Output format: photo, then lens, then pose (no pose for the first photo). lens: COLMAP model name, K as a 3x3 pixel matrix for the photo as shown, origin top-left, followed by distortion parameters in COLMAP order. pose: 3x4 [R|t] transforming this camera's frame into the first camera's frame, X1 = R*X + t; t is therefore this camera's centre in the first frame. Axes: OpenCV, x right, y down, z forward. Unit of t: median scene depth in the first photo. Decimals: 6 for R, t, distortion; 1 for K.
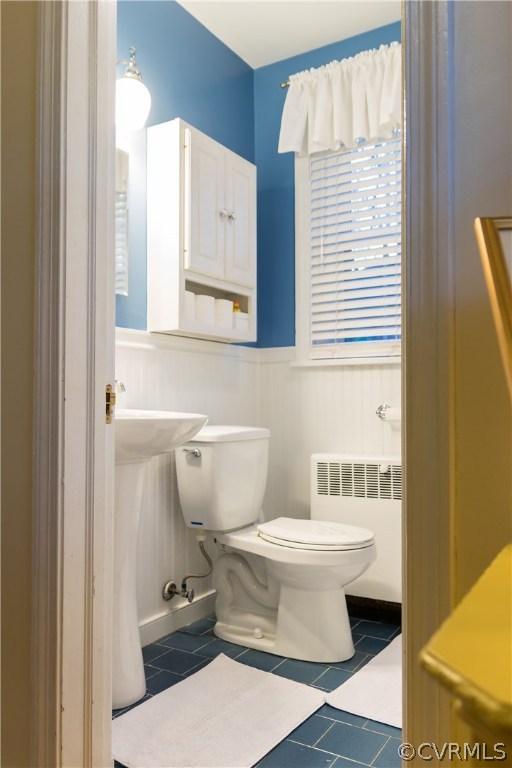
lens RADIAL K [[594.6, 0, 255.9], [0, 594.6, 384.3], [0, 0, 1]] dist [0.007989, -0.008884]
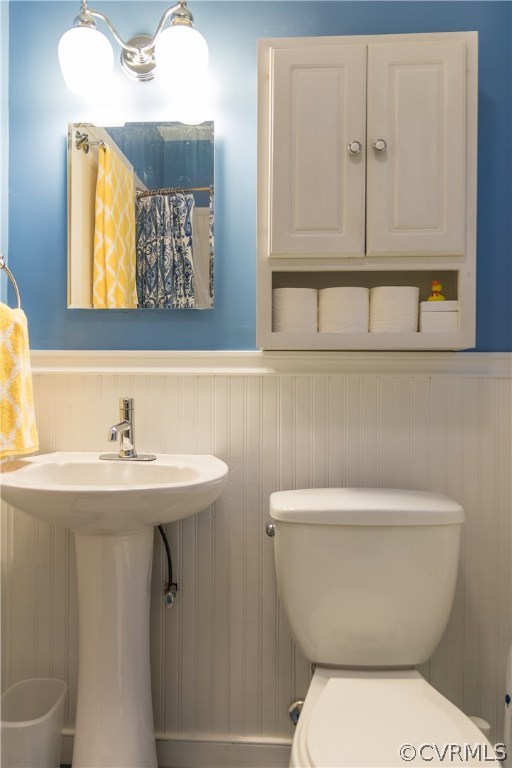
lens RADIAL K [[594.6, 0, 256.3], [0, 594.6, 387.5], [0, 0, 1]] dist [0.007989, -0.008884]
pose [[0.494556, 0.005400, -0.869129, 0.408863], [0.016685, 0.999737, 0.015706, -0.048920], [0.868985, -0.022269, 0.494337, 0.565038]]
